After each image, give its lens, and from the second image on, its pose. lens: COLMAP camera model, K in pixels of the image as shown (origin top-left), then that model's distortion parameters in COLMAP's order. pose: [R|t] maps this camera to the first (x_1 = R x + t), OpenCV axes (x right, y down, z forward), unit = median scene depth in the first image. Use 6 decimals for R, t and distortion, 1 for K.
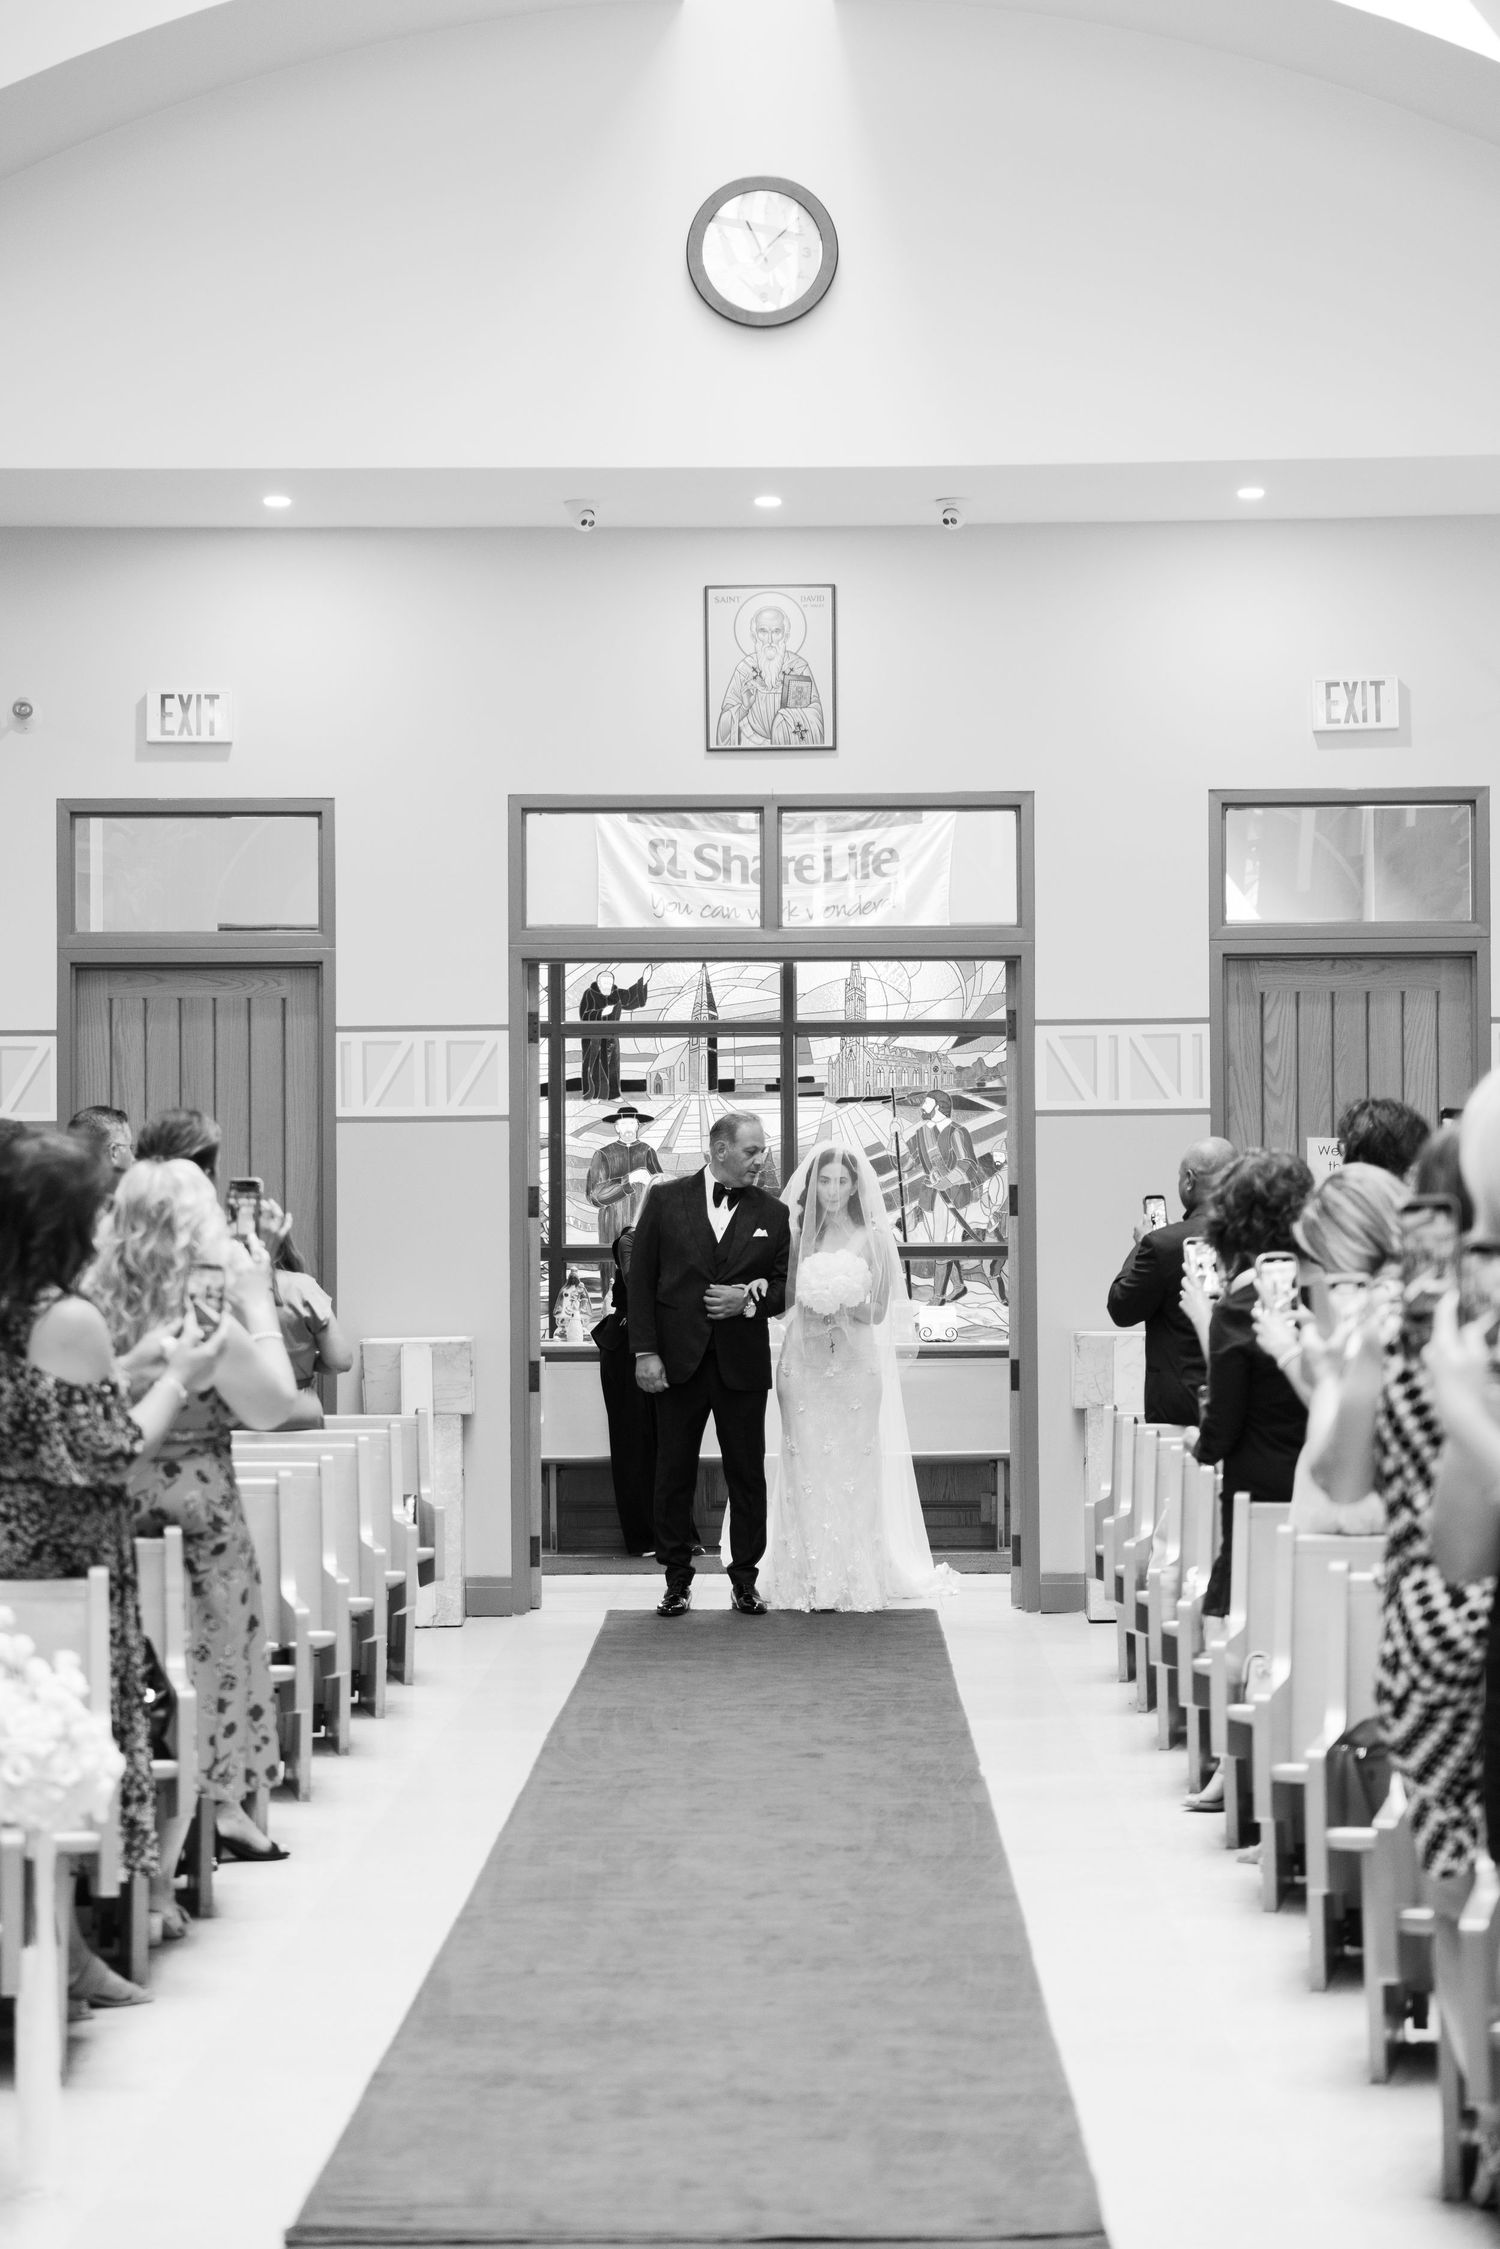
lens RADIAL K [[4416.0, 0, 741.5], [0, 4416.0, 1082.8], [0, 0, 1]] dist [0.023650, 0.123327]
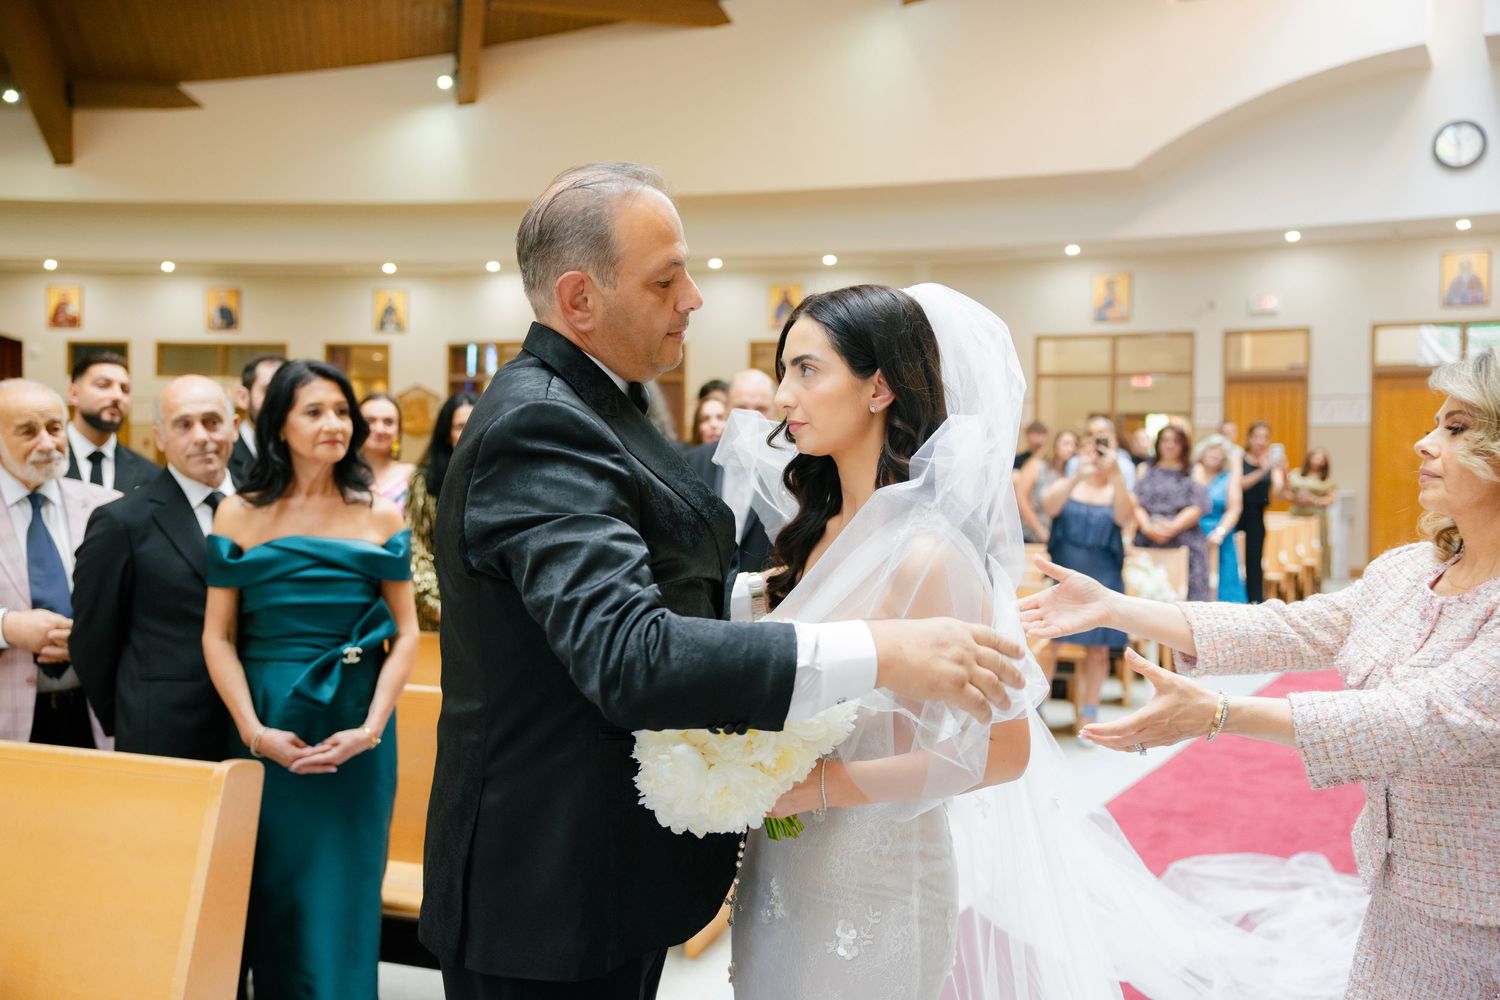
lens RADIAL K [[1404.7, 0, 752.1], [0, 1404.7, 472.1], [0, 0, 1]] dist [0.043998, 0.005084]
pose [[0.865304, 0.015972, -0.500993, 0.075548], [0.004814, 0.999181, 0.040168, -0.001325], [0.501224, -0.037169, 0.864519, -0.110538]]
